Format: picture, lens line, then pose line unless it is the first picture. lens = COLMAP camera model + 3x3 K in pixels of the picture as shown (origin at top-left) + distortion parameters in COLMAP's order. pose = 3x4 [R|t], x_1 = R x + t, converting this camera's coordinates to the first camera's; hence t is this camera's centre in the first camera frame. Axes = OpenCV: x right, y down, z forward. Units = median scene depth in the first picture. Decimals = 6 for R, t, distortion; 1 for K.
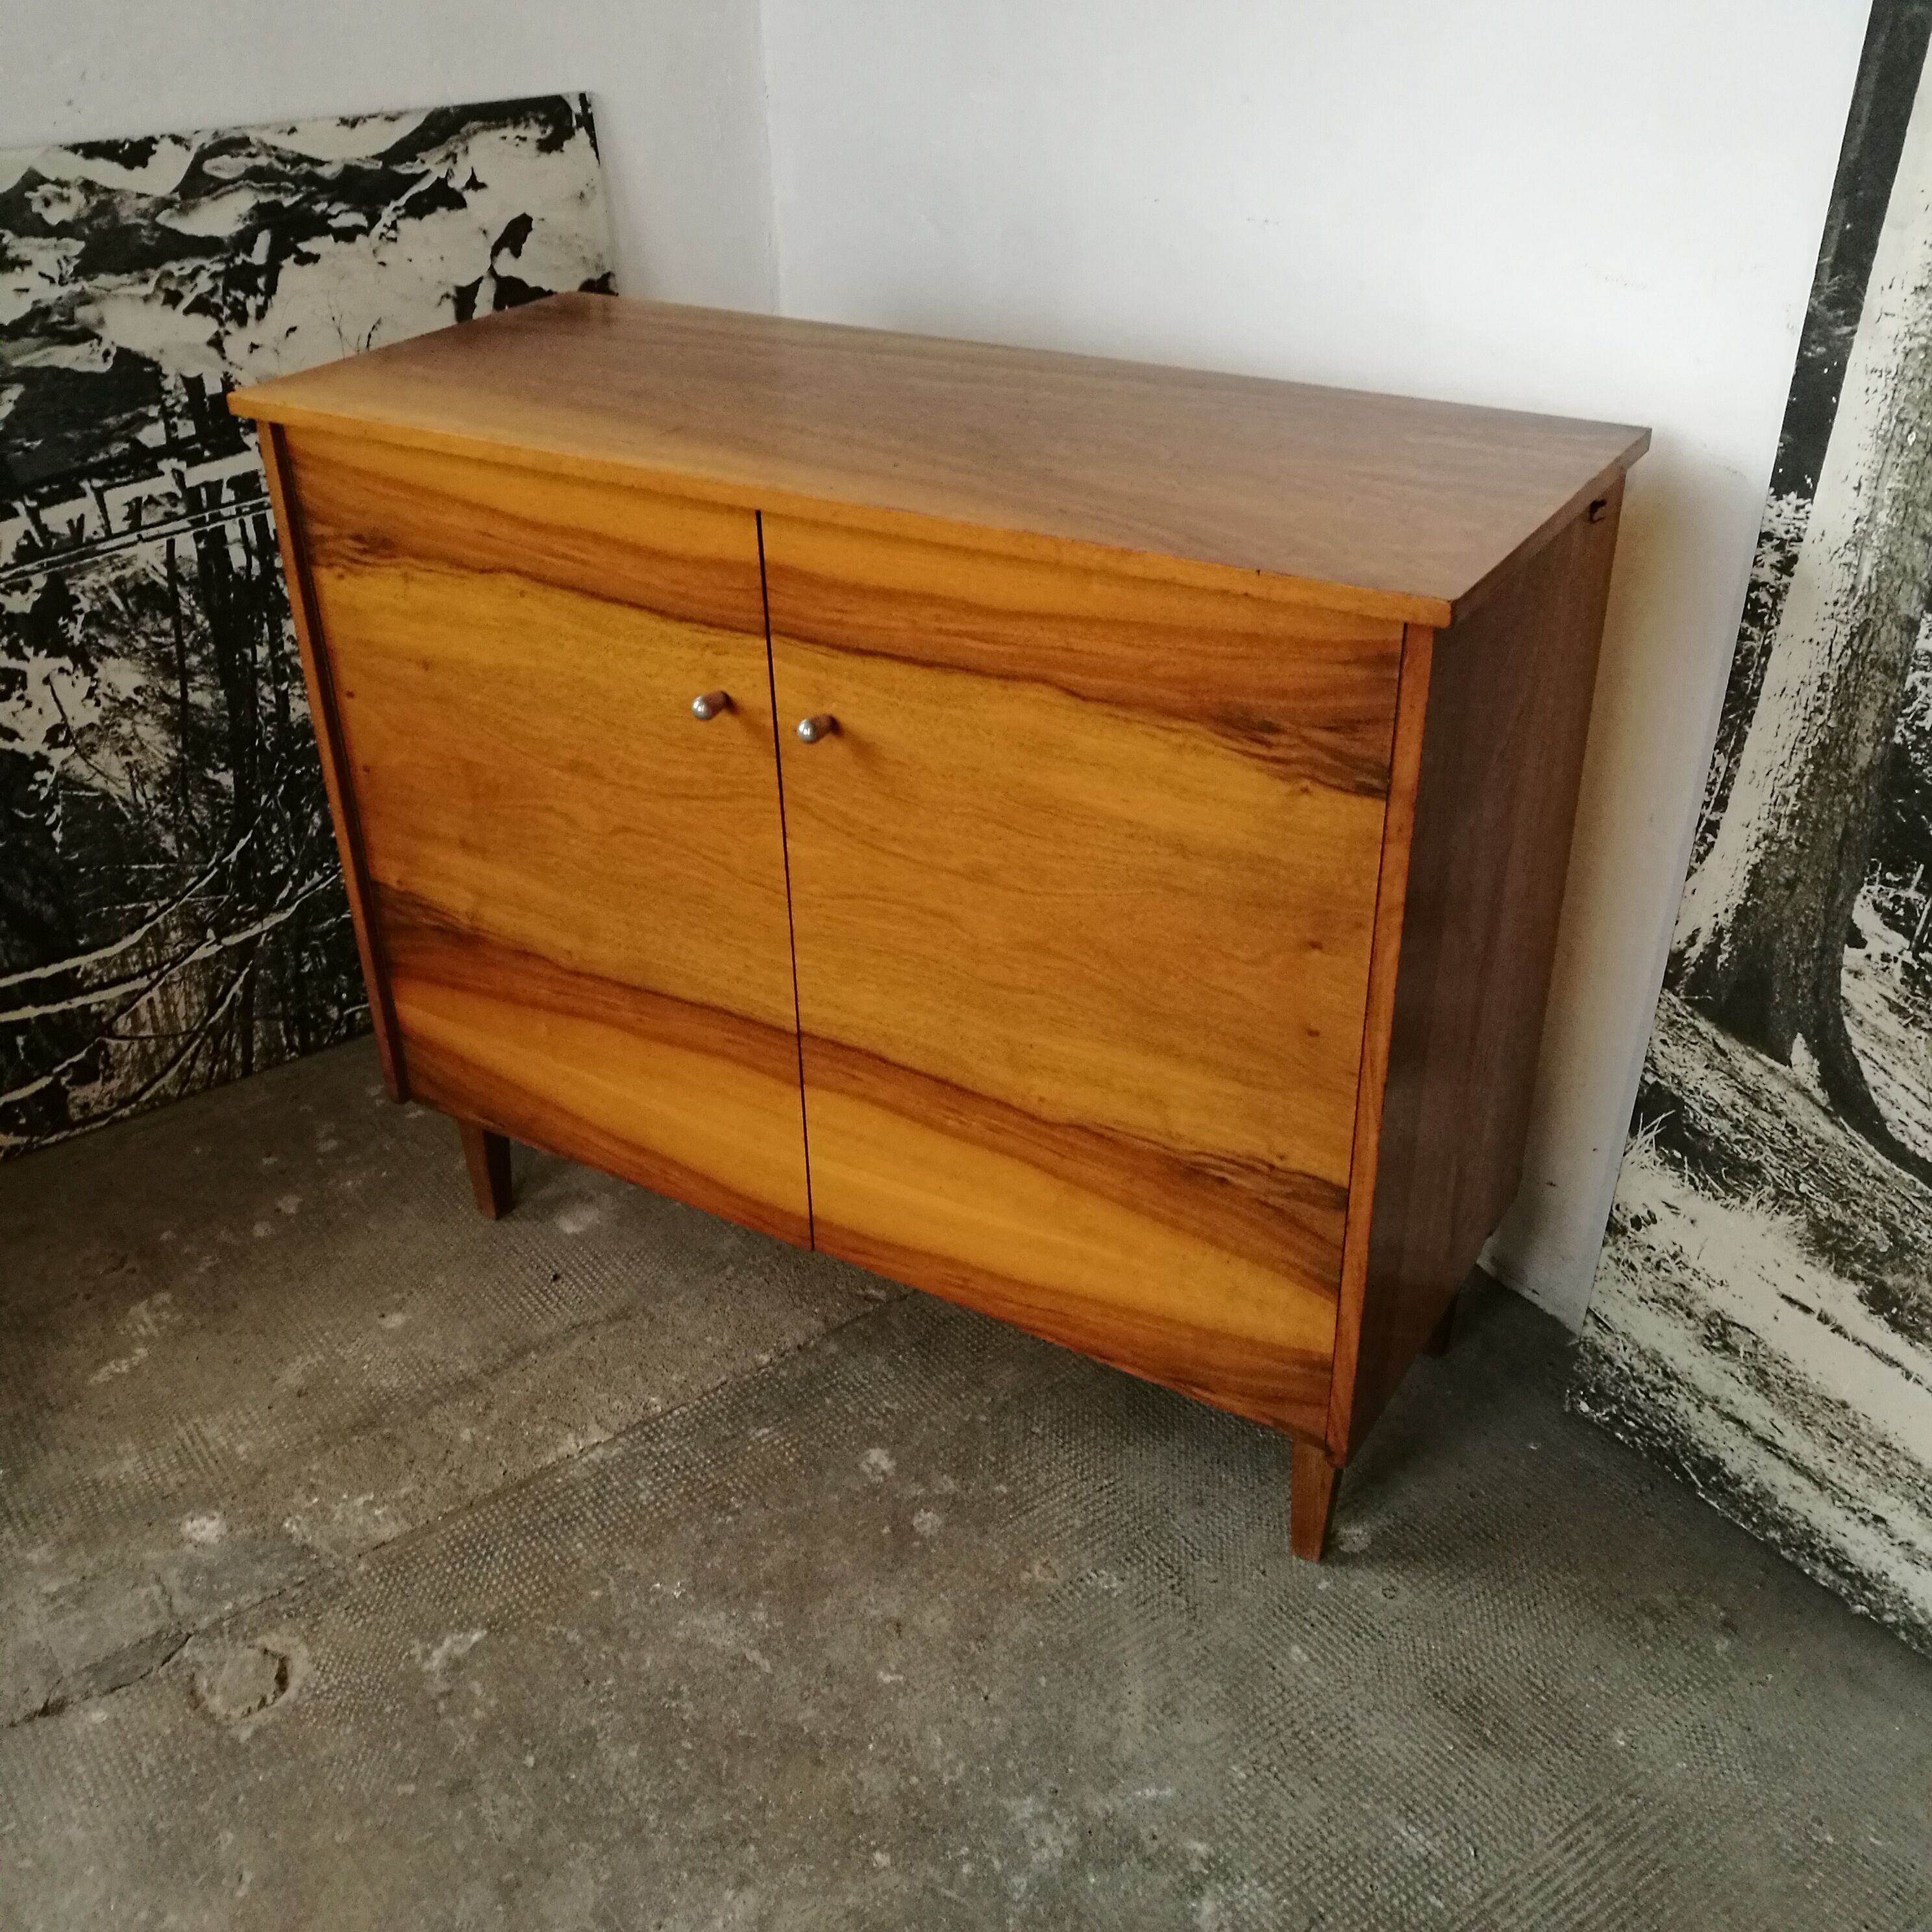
lens RADIAL K [[2038.4, 0, 934.3], [0, 2038.4, 958.4], [0, 0, 1]] dist [-0.002112, 0.000000]
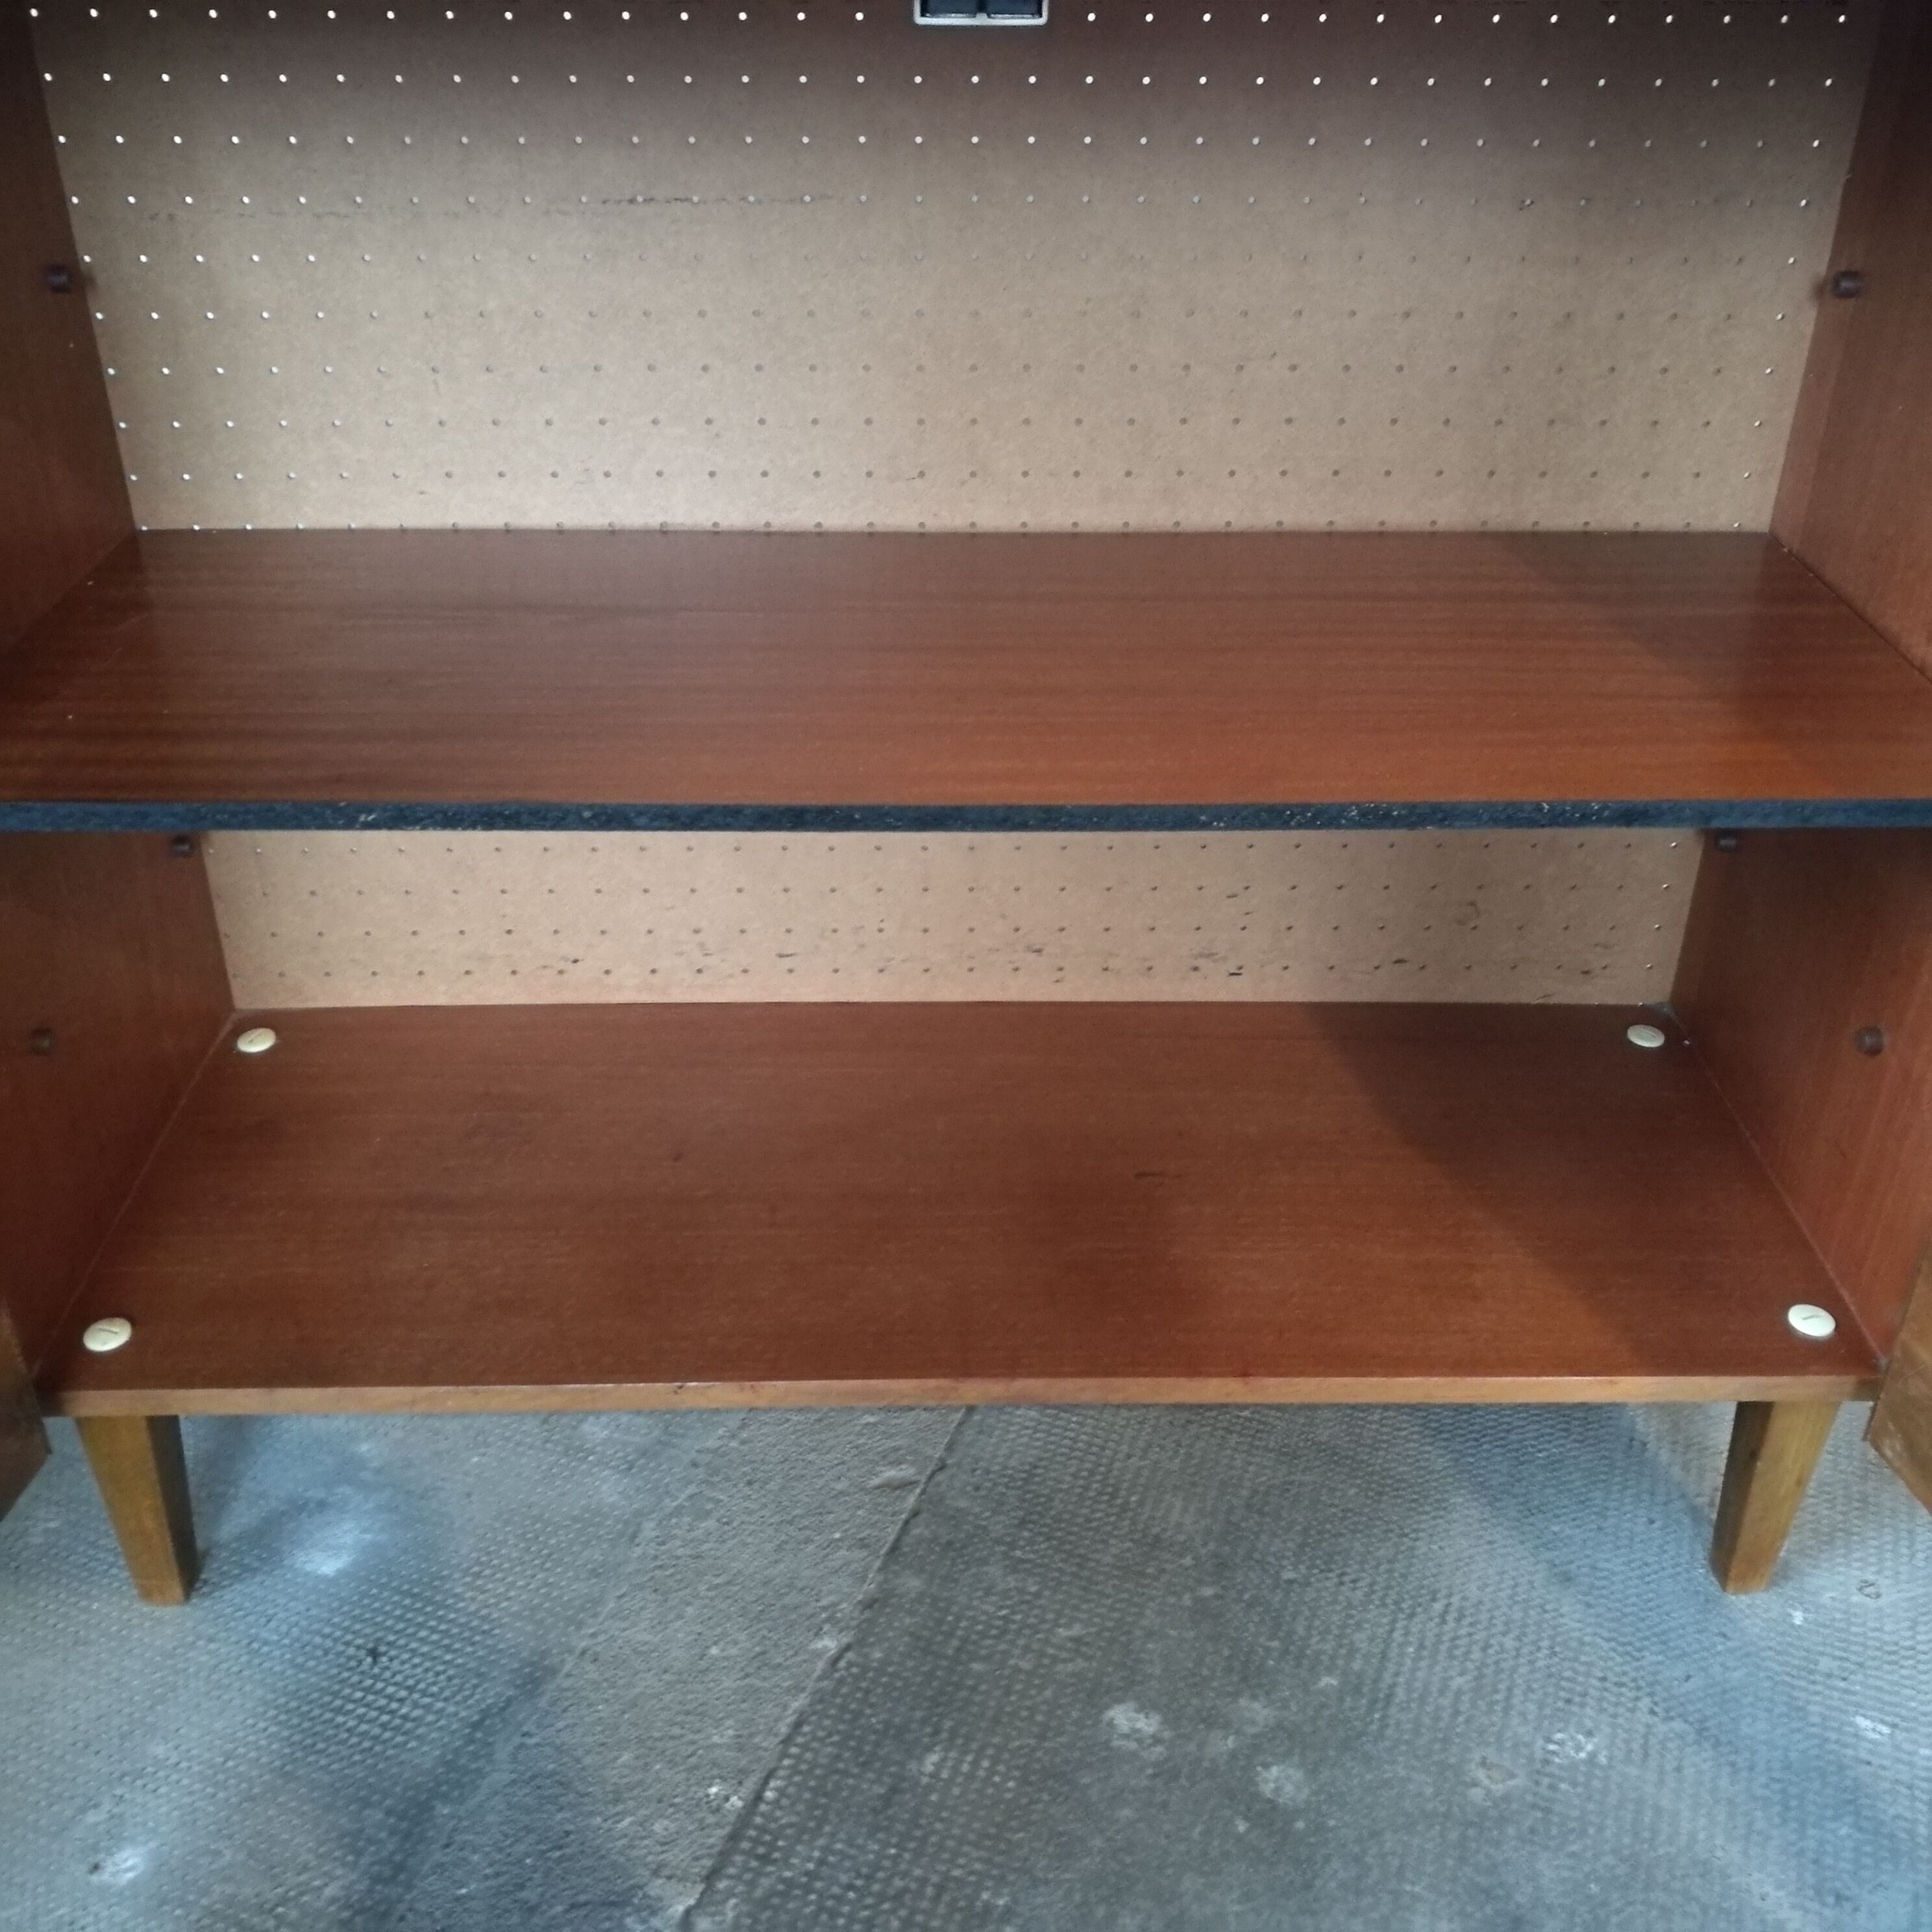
lens RADIAL K [[2038.4, 0, 966.1], [0, 2038.4, 981.5], [0, 0, 1]] dist [-0.002112, 0.000000]
pose [[0.836241, -0.254060, 0.485957, -0.267067], [0.250757, 0.965283, 0.073148, -0.022079], [-0.487670, 0.060688, 0.870916, 0.411145]]
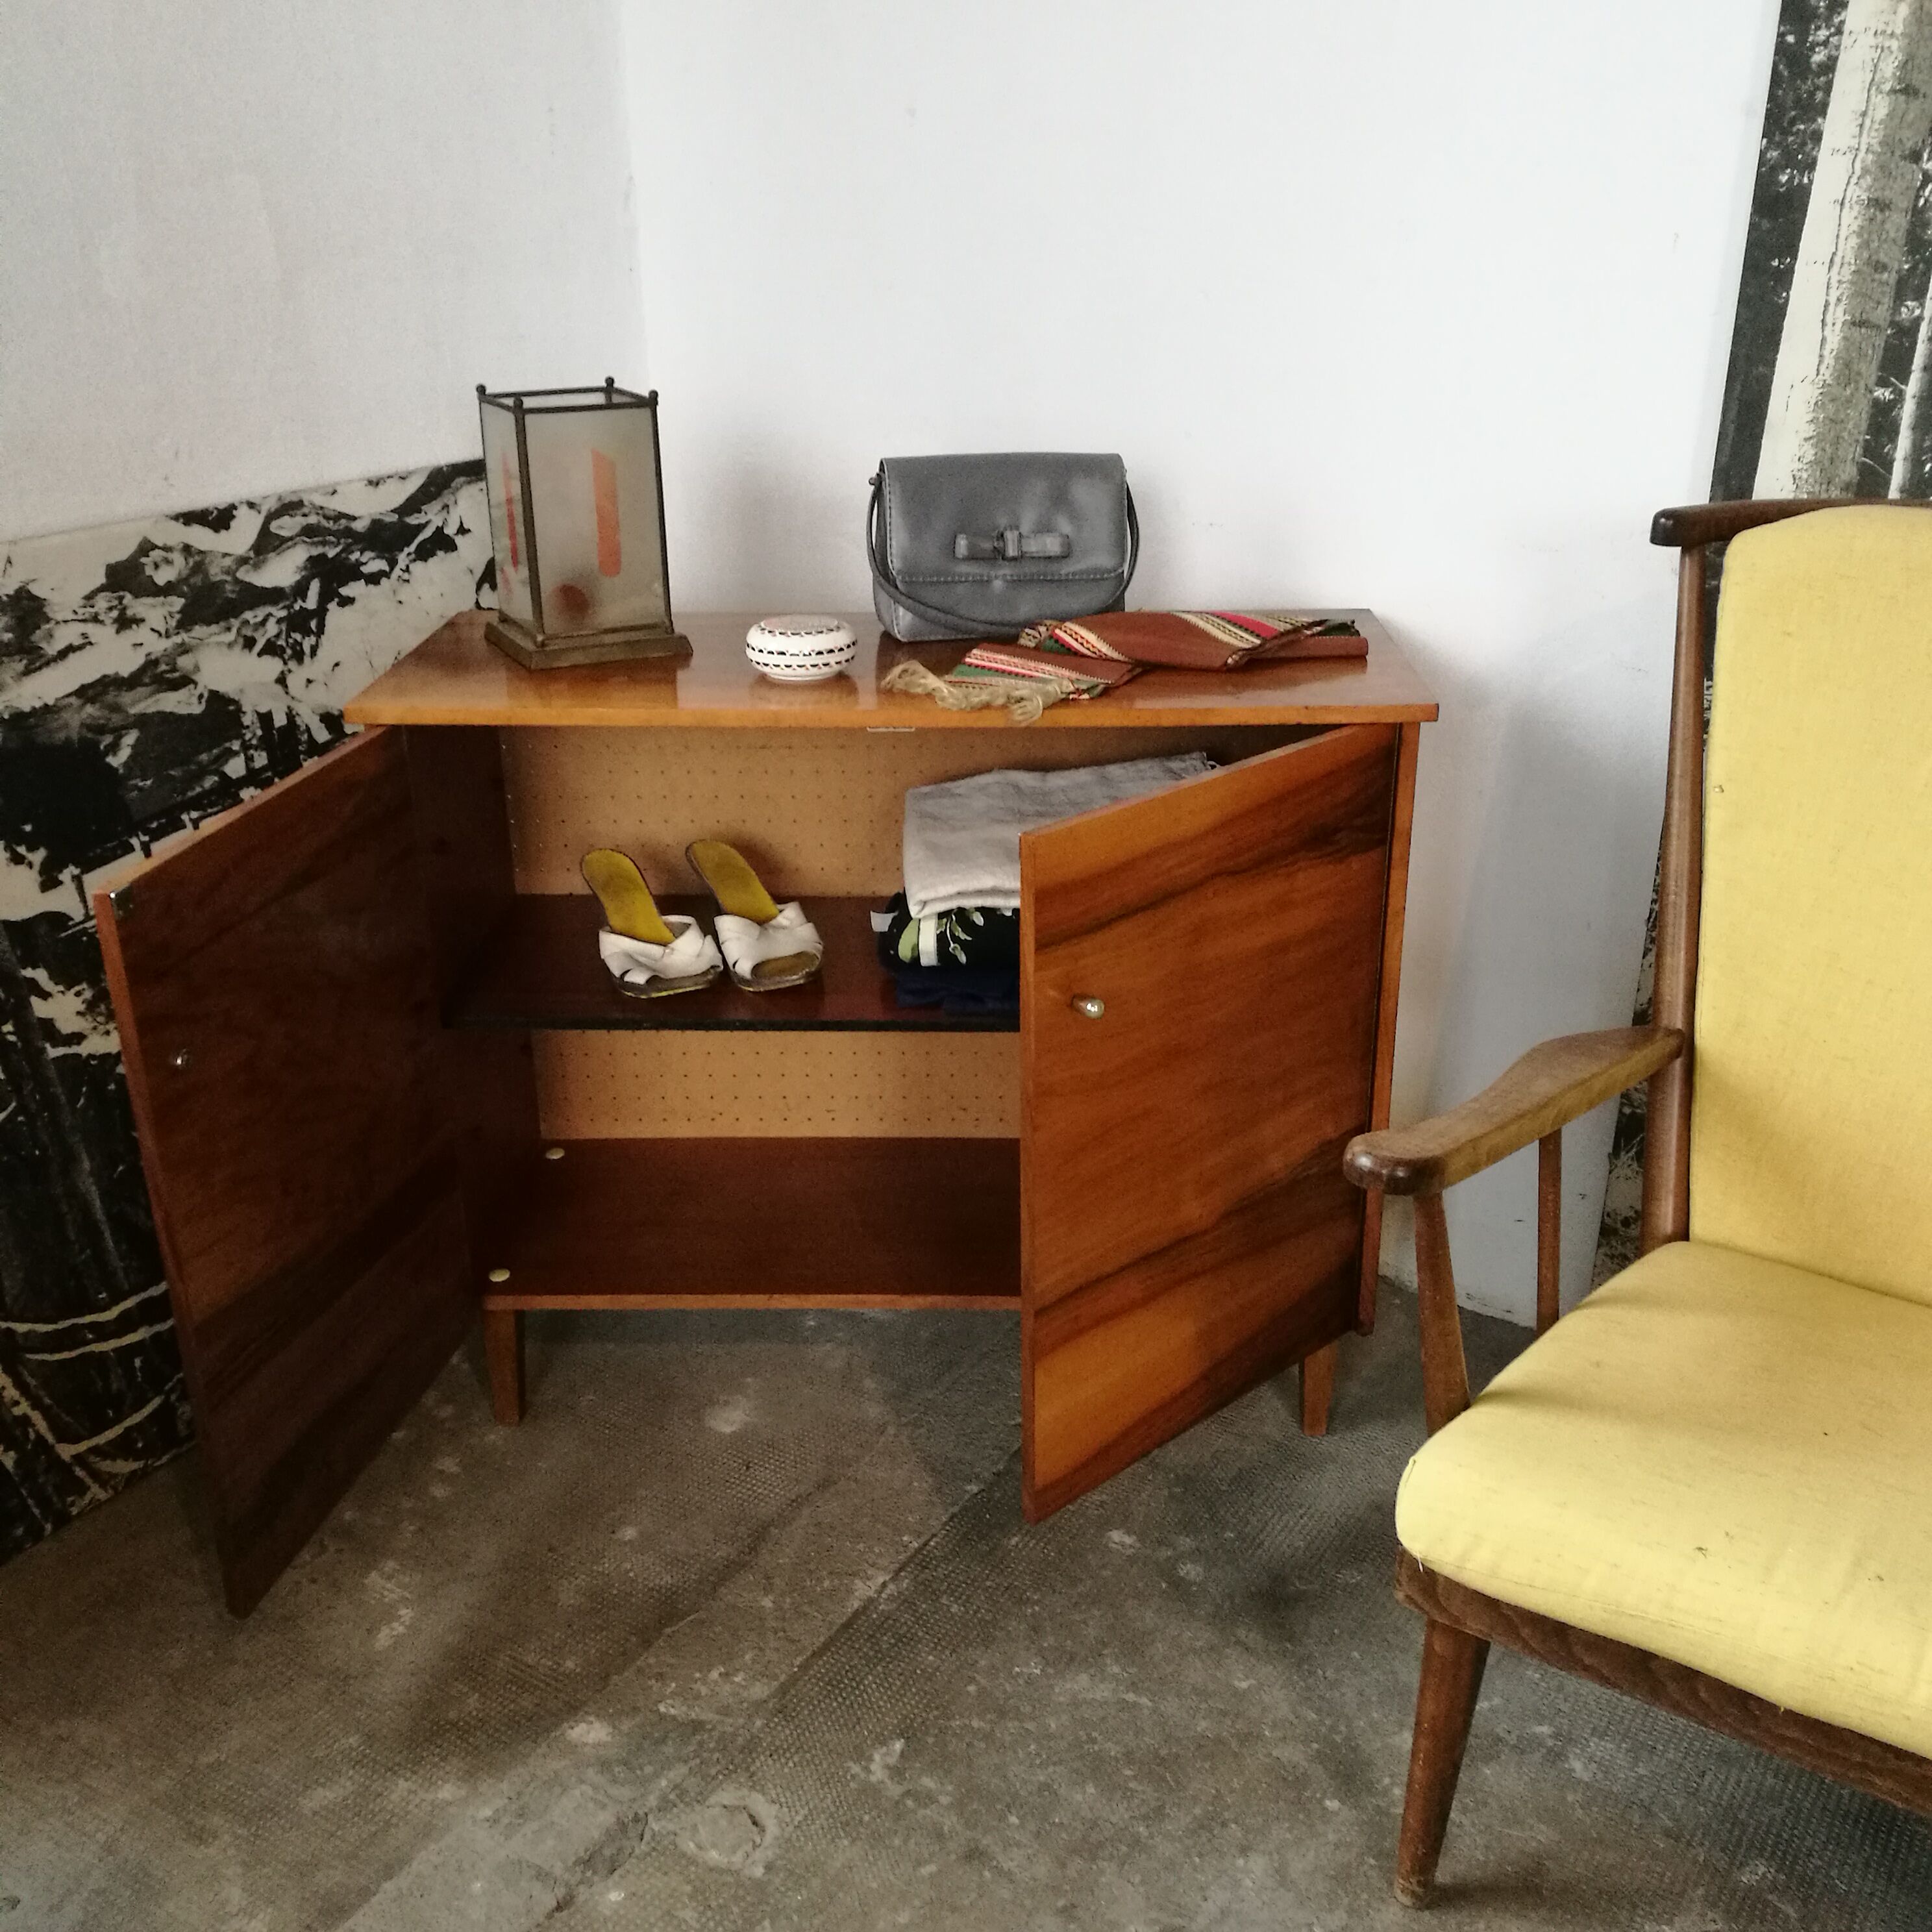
lens RADIAL K [[2038.4, 0, 933.0], [0, 2038.4, 957.0], [0, 0, 1]] dist [-0.002112, 0.000000]
pose [[0.932043, -0.123768, 0.340555, -0.422846], [0.171185, 0.978761, -0.112794, 0.026479], [-0.319362, 0.163426, 0.933435, -0.109009]]
